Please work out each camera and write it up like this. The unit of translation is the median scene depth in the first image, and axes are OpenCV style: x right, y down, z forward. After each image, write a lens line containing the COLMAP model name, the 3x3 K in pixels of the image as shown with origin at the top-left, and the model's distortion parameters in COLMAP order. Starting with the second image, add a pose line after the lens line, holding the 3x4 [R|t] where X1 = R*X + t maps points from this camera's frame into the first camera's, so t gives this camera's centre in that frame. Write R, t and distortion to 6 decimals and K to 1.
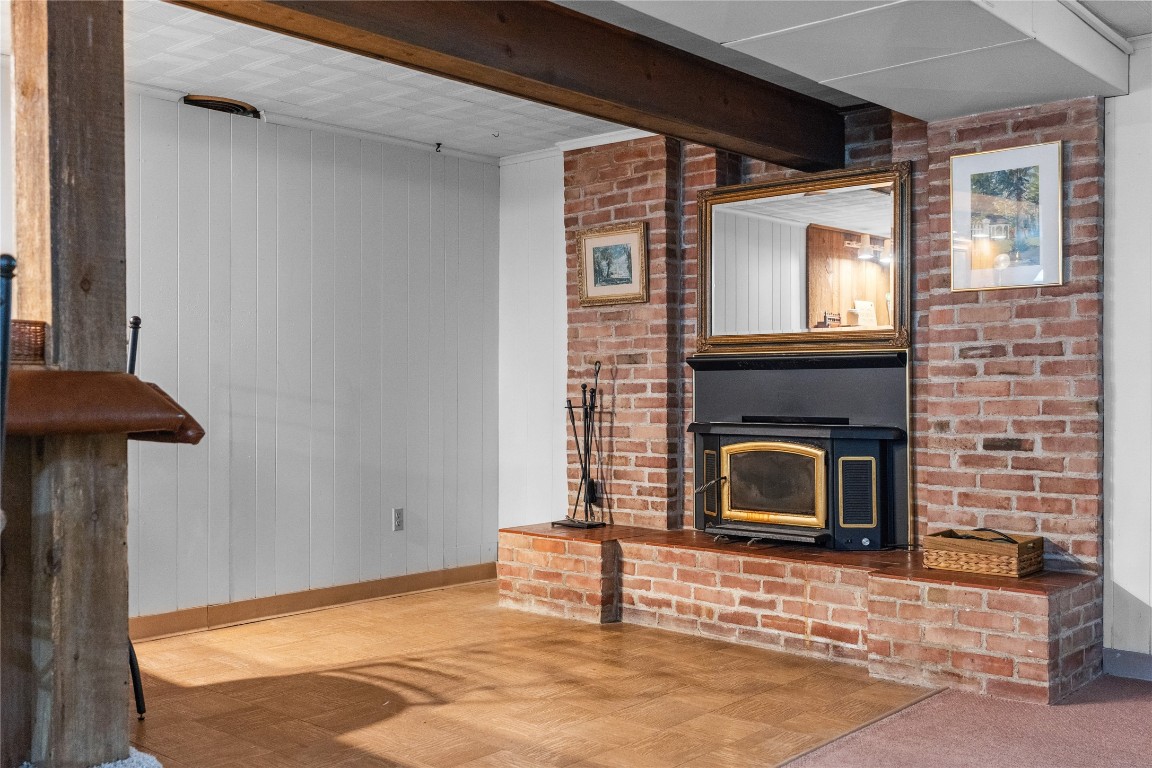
lens RADIAL K [[1125.4, 0, 583.1], [0, 1125.4, 400.1], [0, 0, 1]] dist [-0.011869, 0.000000]
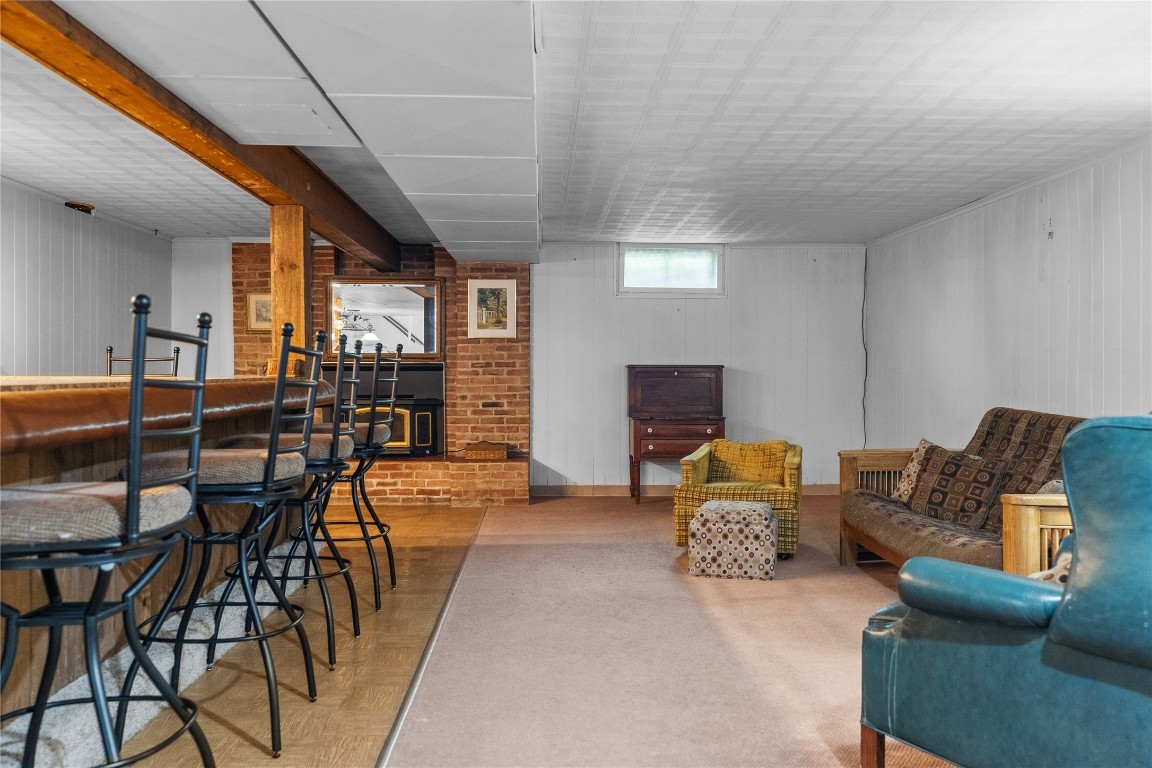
lens RADIAL K [[937.3, 0, 582.2], [0, 937.3, 382.9], [0, 0, 1]] dist [0.013830, 0.001719]
pose [[0.717068, -0.007490, 0.696963, -0.836904], [0.005414, 0.999972, 0.005177, -0.014785], [-0.696982, 0.000061, 0.717088, -0.526190]]
